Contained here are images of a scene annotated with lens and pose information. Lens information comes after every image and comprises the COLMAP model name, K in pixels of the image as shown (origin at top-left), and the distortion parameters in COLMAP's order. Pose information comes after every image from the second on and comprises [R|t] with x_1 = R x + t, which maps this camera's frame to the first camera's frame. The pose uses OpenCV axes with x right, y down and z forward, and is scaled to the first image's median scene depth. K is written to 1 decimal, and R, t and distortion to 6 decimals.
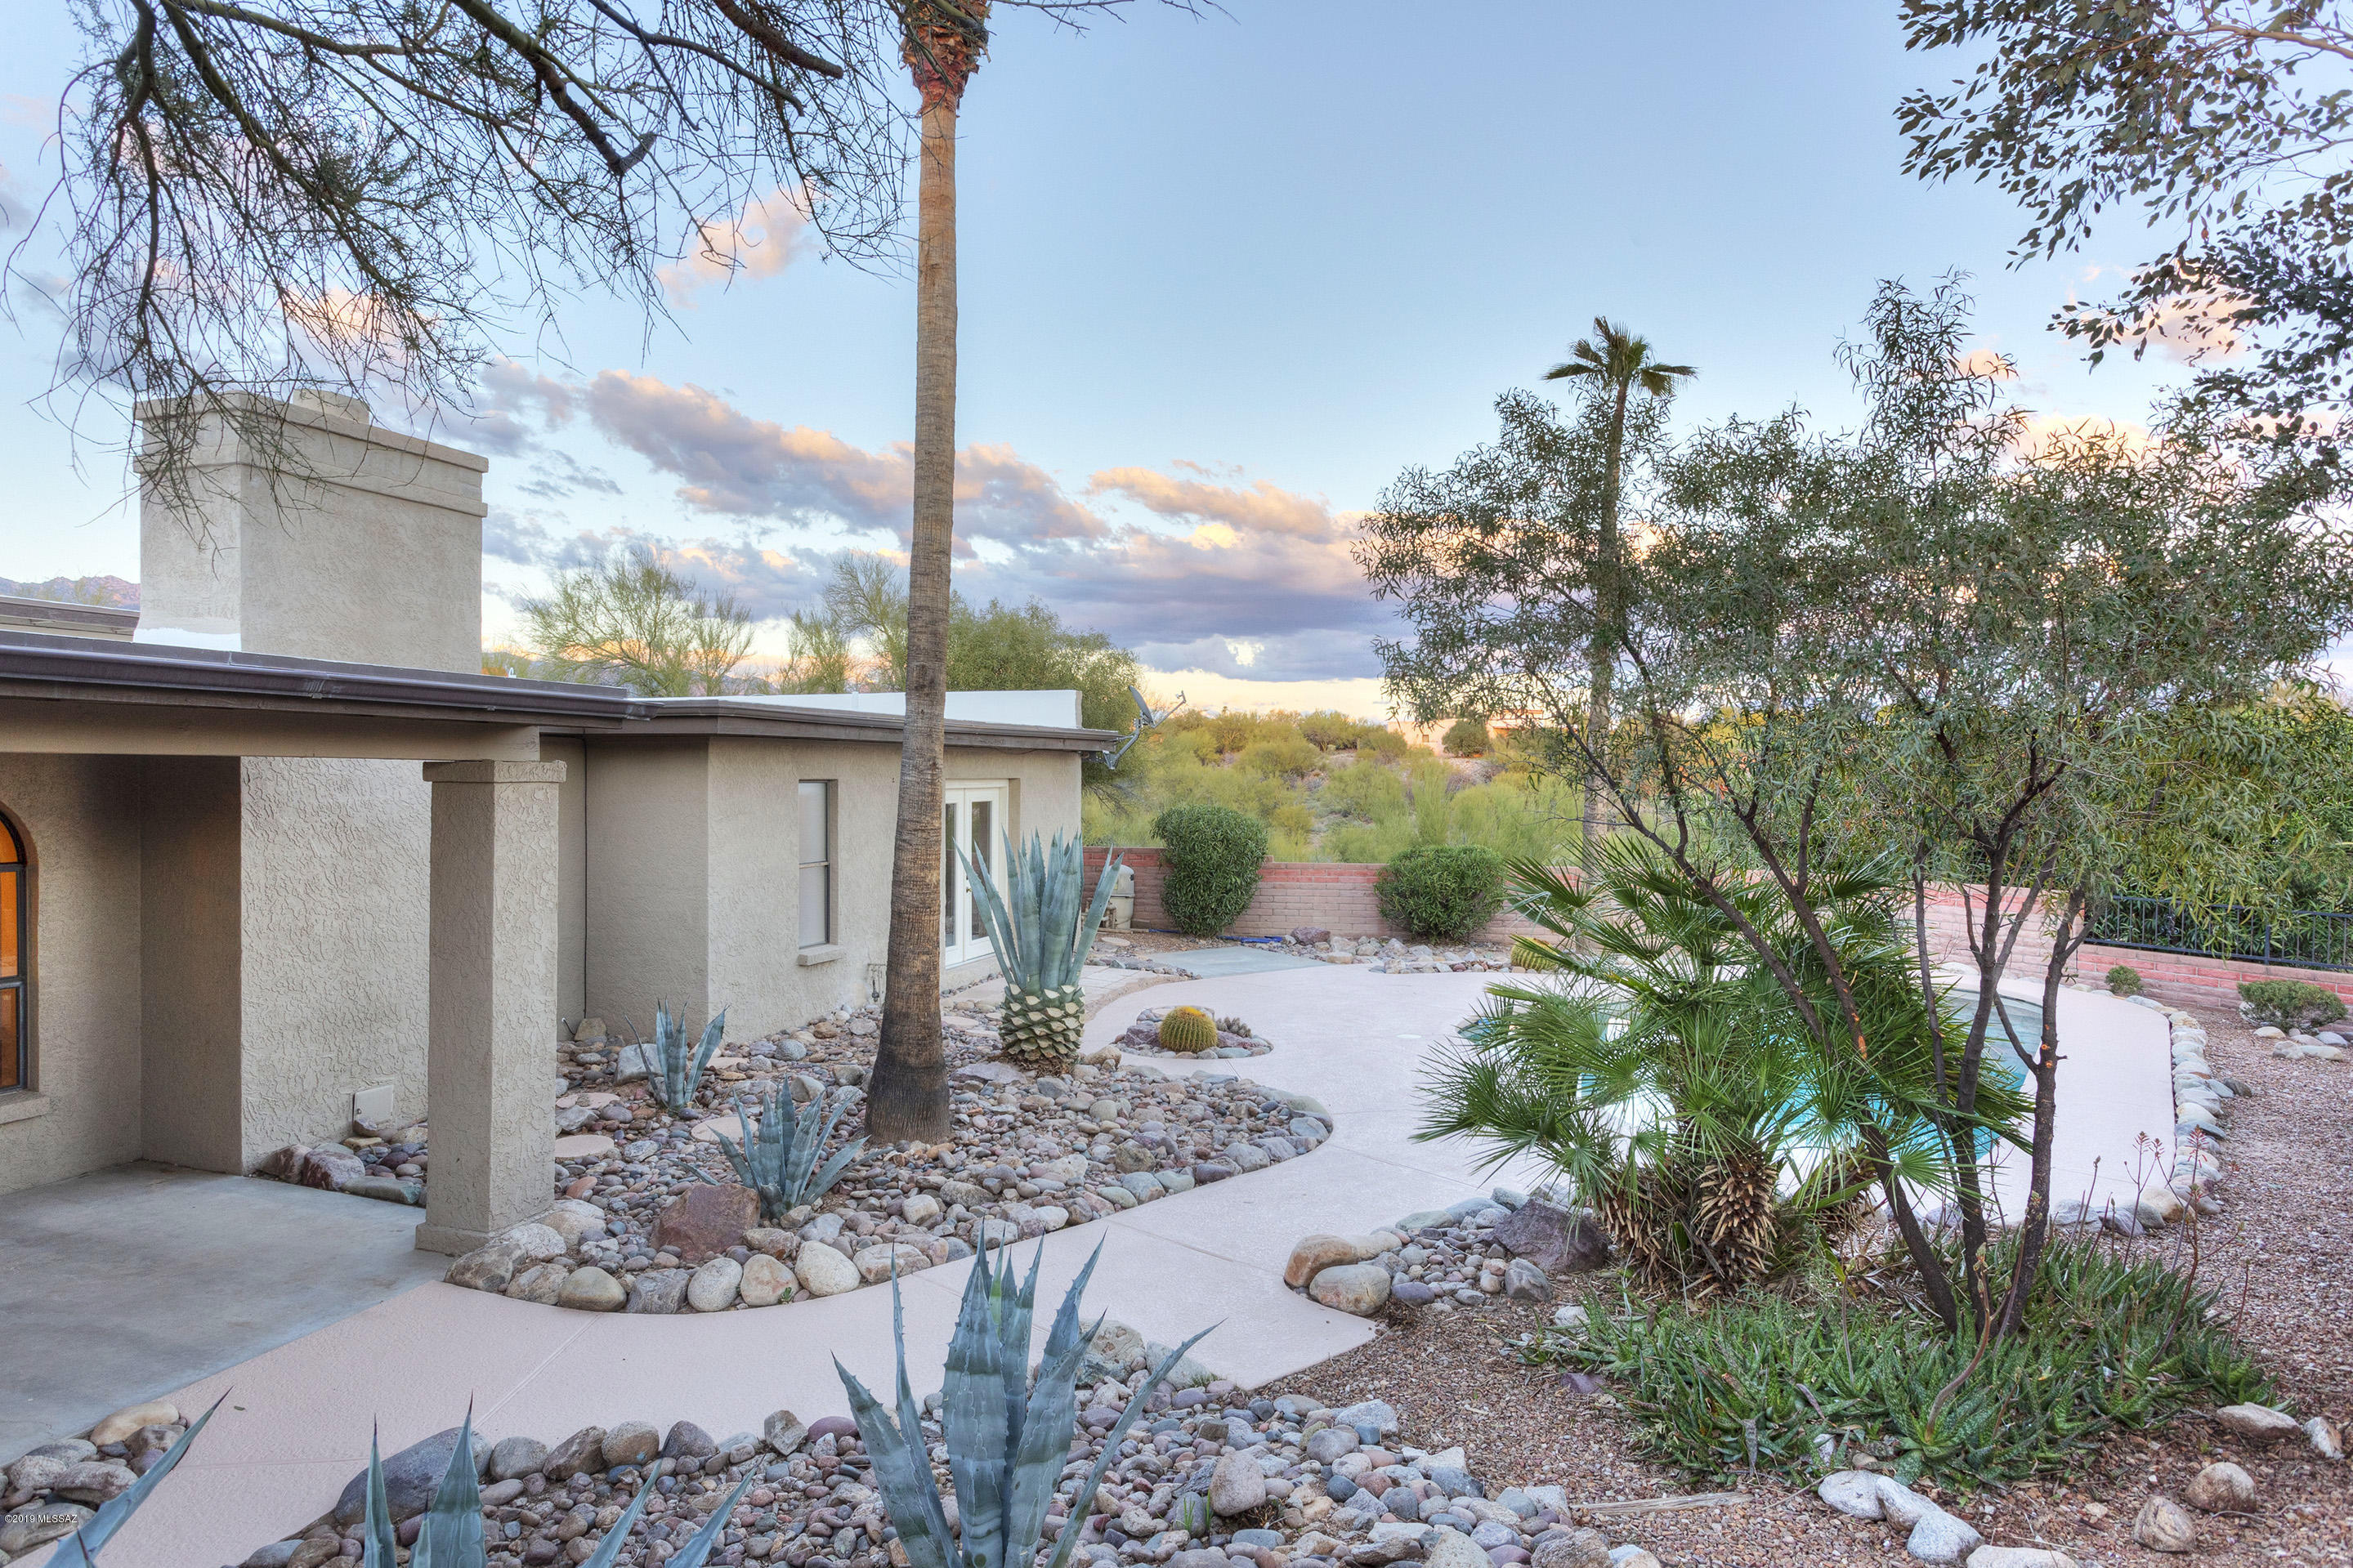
lens RADIAL K [[1372.6, 0, 1176.5], [0, 1372.6, 784.0], [0, 0, 1]] dist [0.000434, 0.000052]
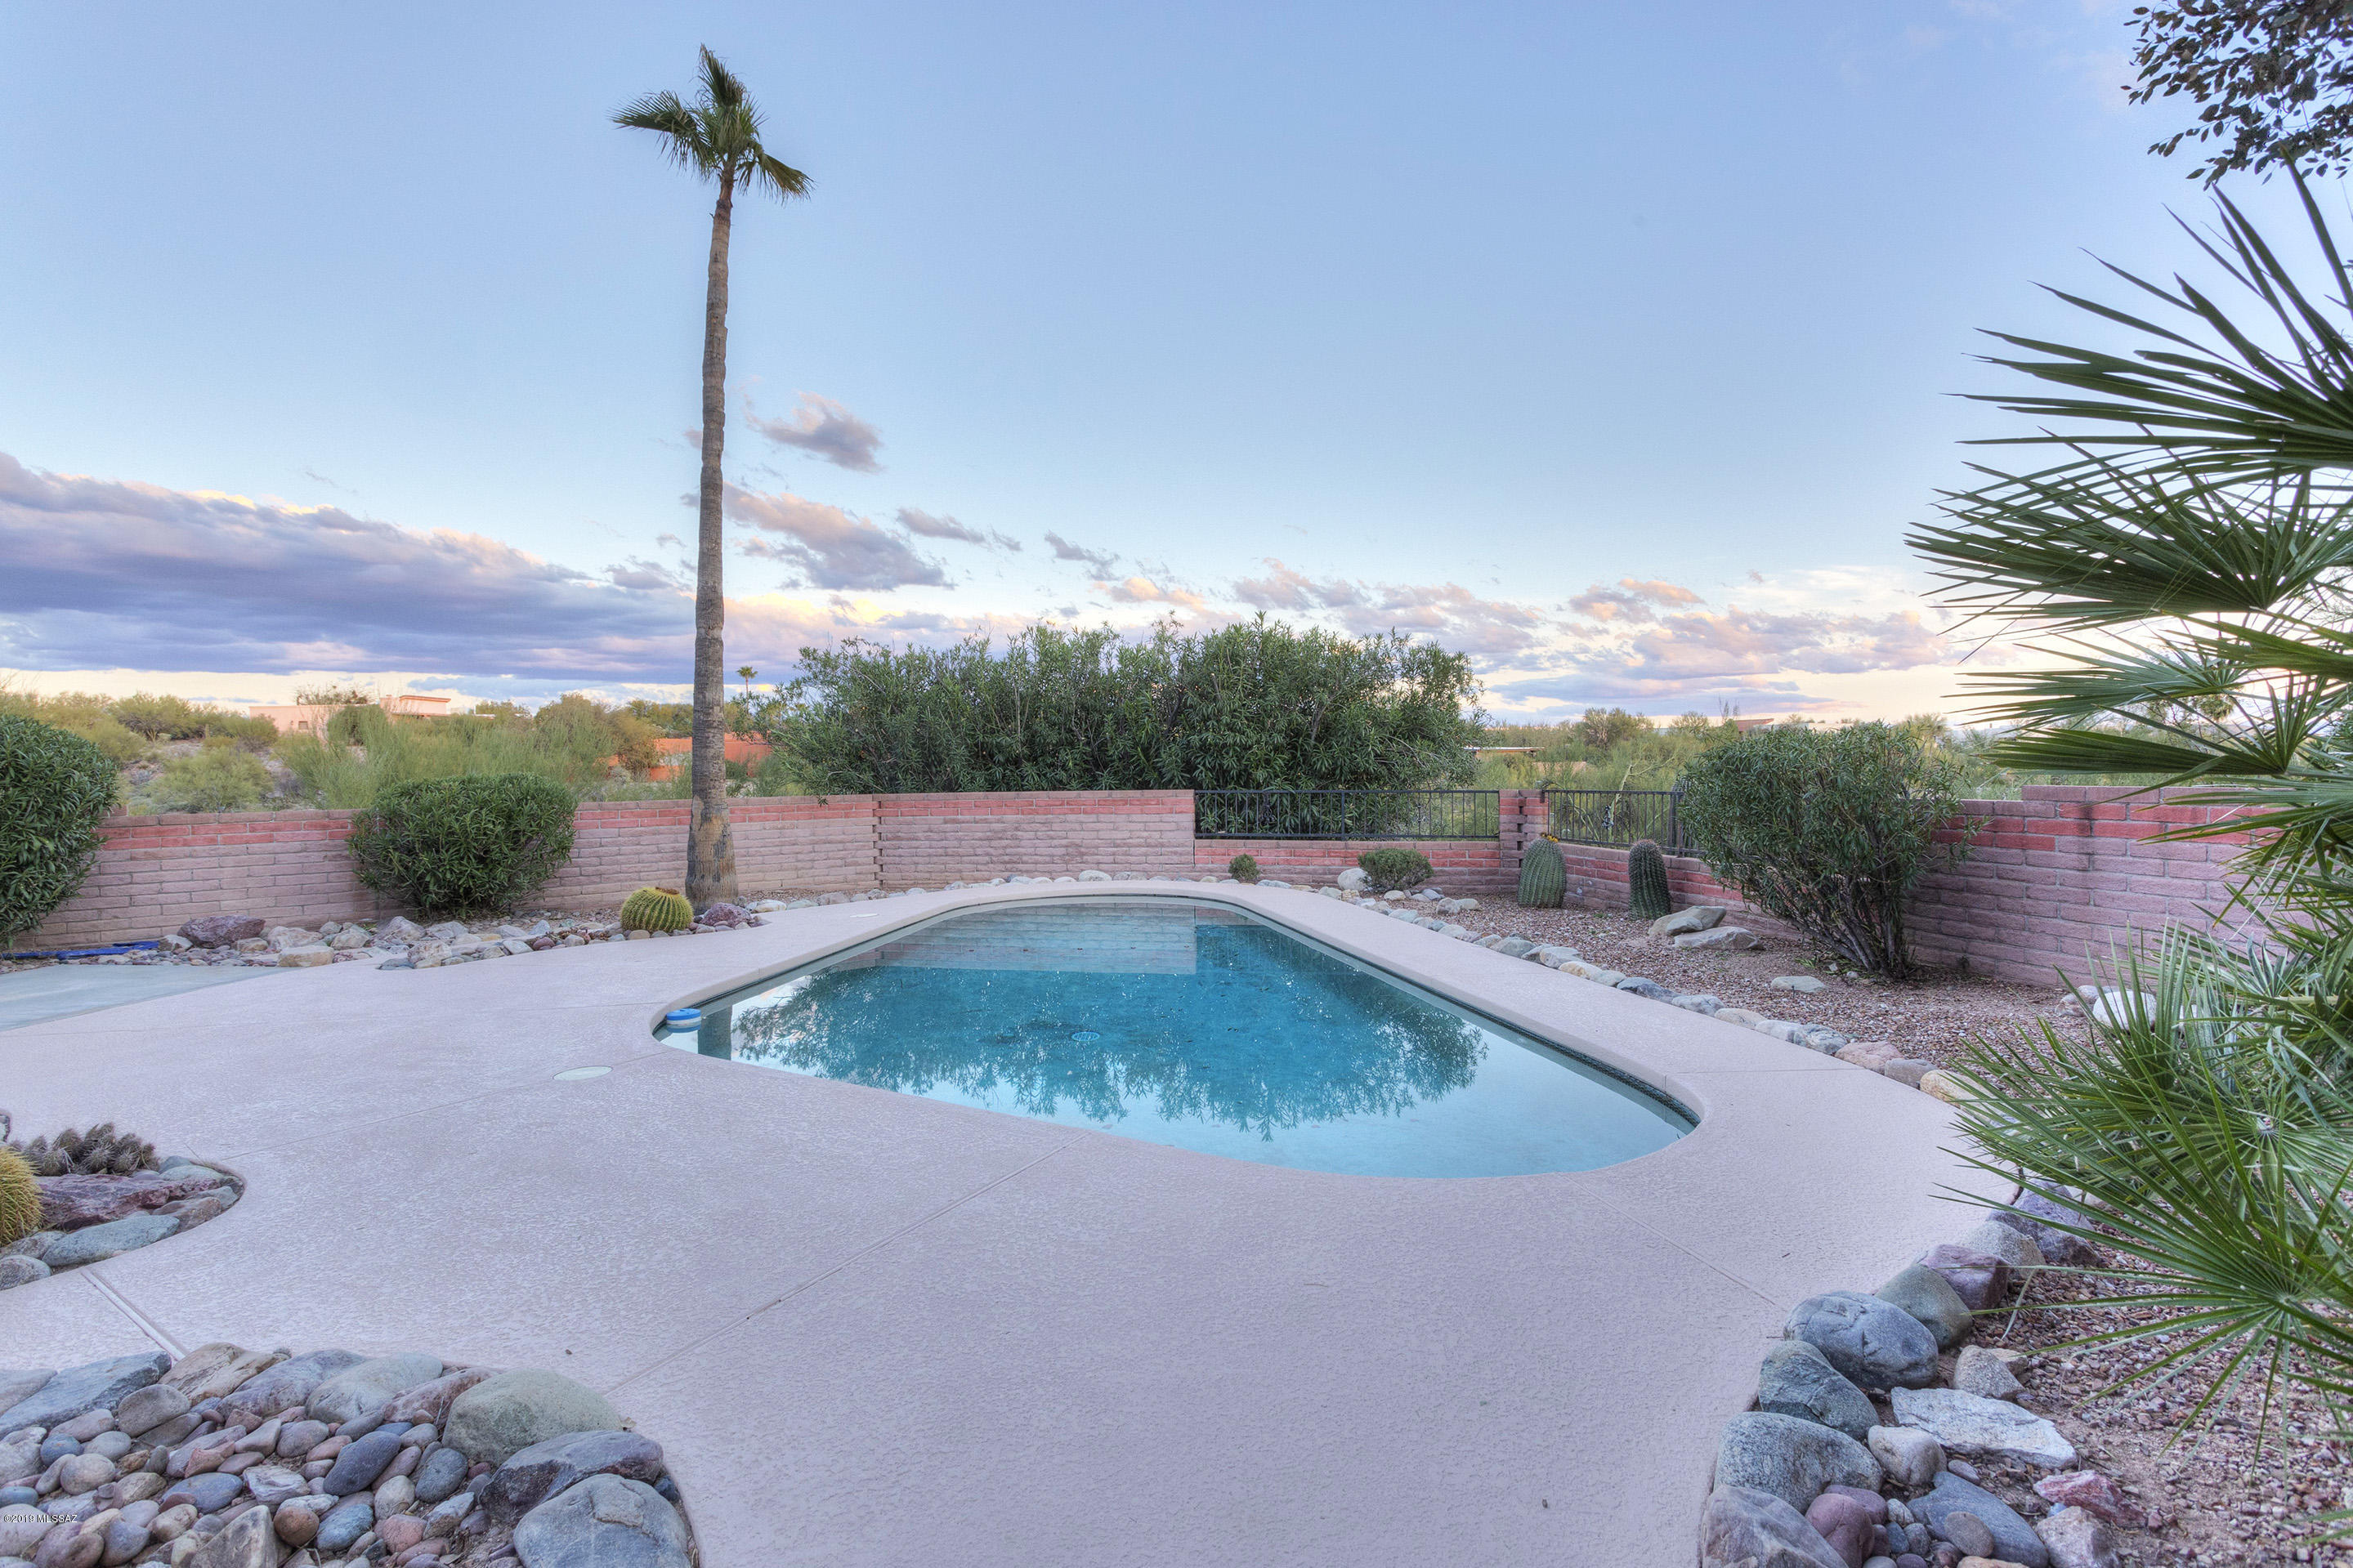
lens RADIAL K [[1136.1, 0, 1176.5], [0, 1136.1, 784.0], [0, 0, 1]] dist [-0.000193, 0.000265]
pose [[0.662713, -0.029885, 0.748277, 0.005251], [0.027367, 0.999502, 0.015681, 0.051458], [-0.748373, 0.010086, 0.663201, 0.370657]]
